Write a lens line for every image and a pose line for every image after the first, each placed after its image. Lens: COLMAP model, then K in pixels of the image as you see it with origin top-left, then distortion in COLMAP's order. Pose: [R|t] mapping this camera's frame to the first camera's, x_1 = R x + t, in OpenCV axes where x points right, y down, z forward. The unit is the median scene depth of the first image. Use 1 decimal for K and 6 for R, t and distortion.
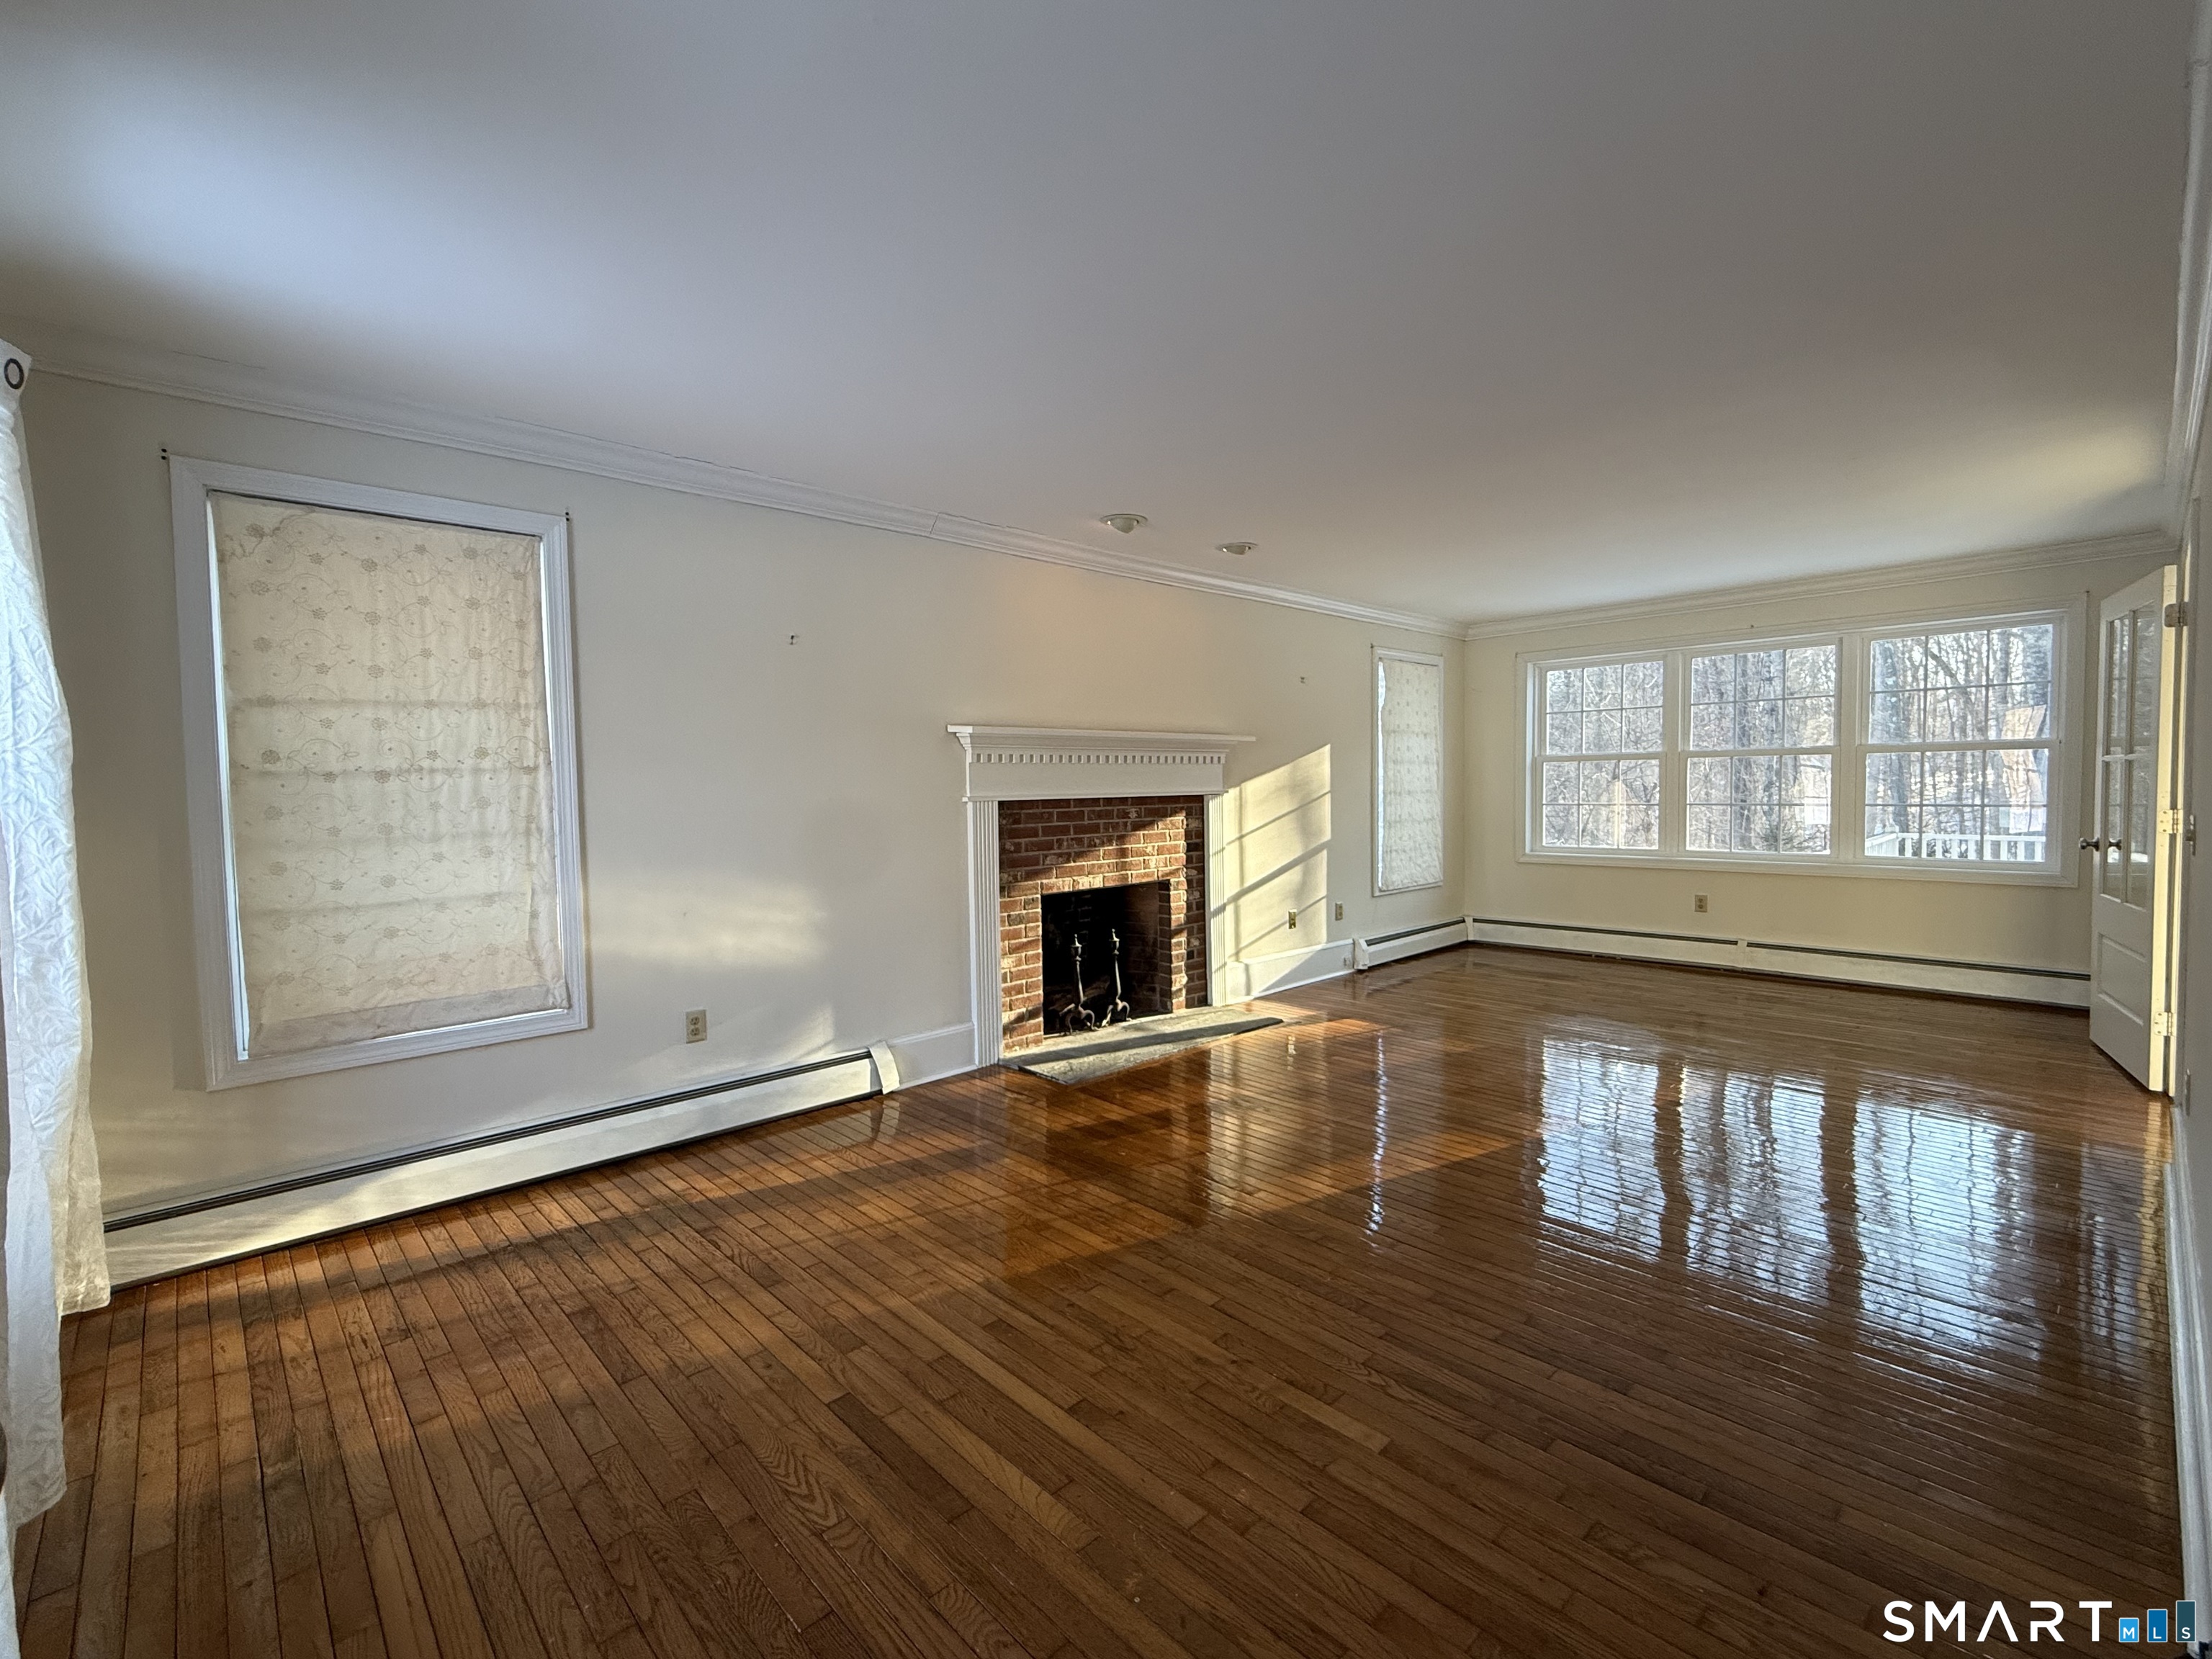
lens RADIAL K [[972.1, 0, 1106.0], [0, 972.1, 829.5], [0, 0, 1]] dist [-0.000233, -0.000004]
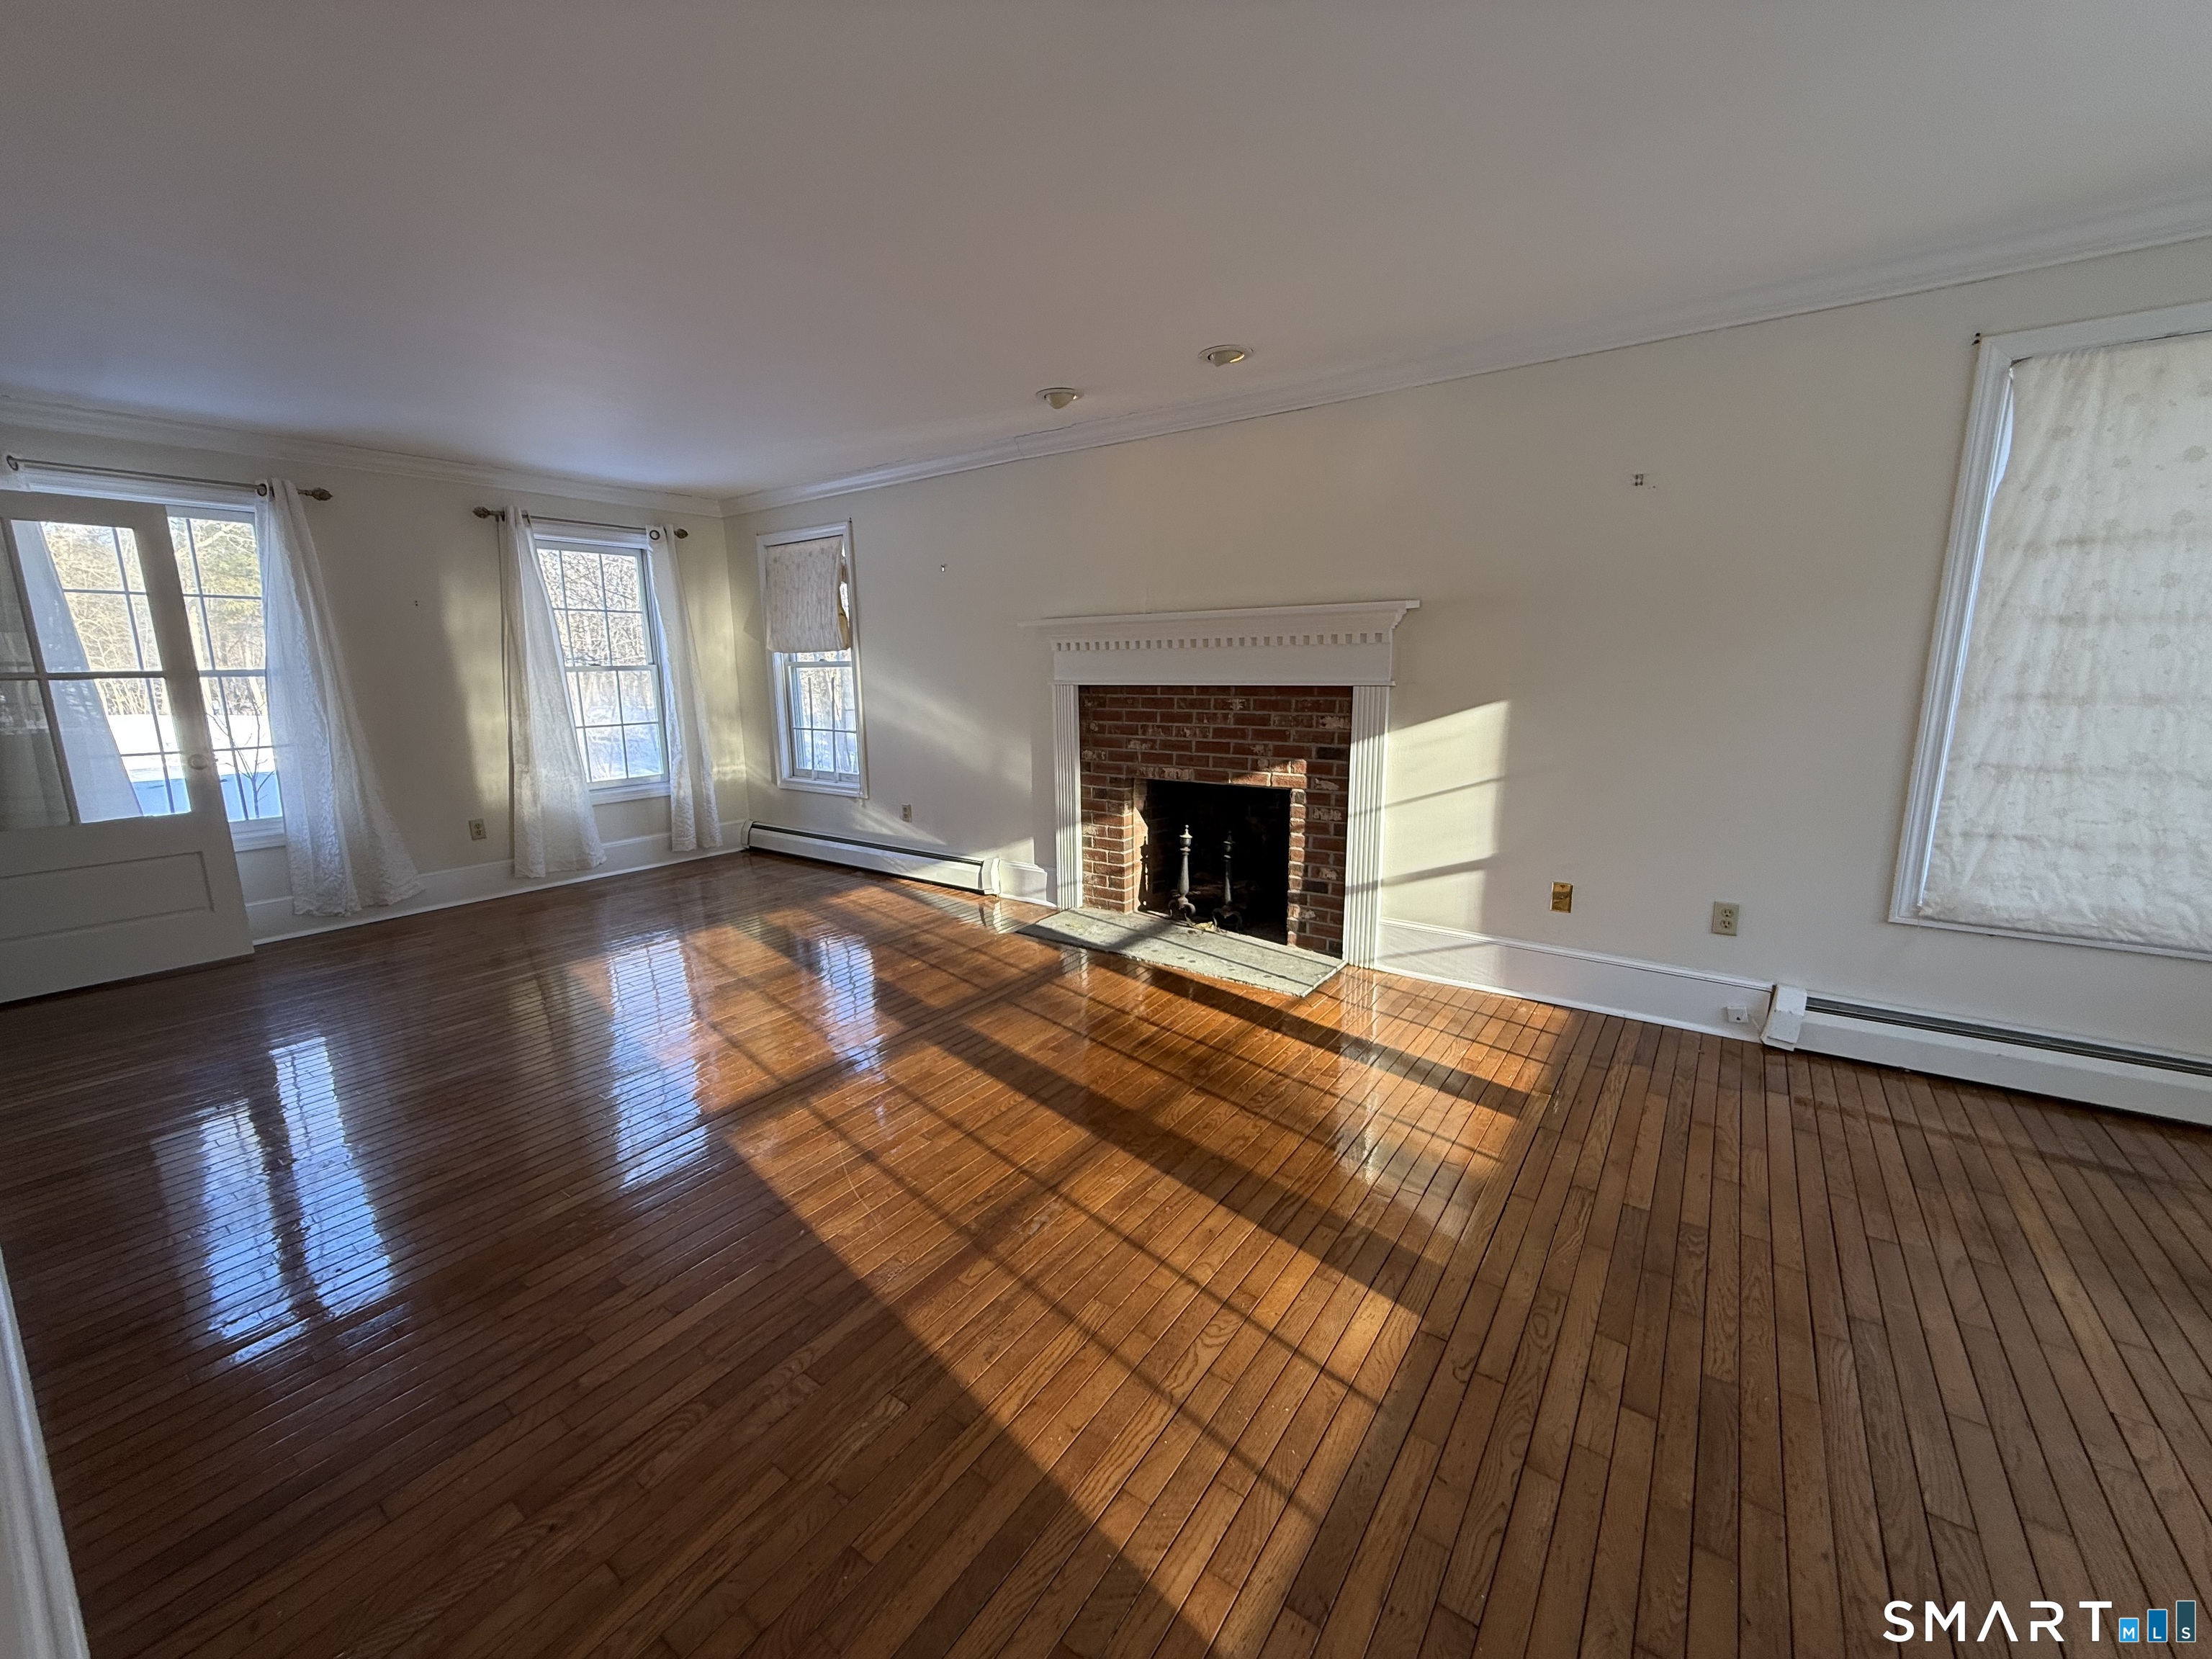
lens RADIAL K [[879.2, 0, 1106.0], [0, 879.2, 829.5], [0, 0, 1]] dist [-0.000619, -0.000130]
pose [[0.190040, 0.190224, -0.963172, 0.789285], [-0.039918, 0.981736, 0.186014, -0.048623], [0.980965, 0.003097, 0.194162, 0.728173]]
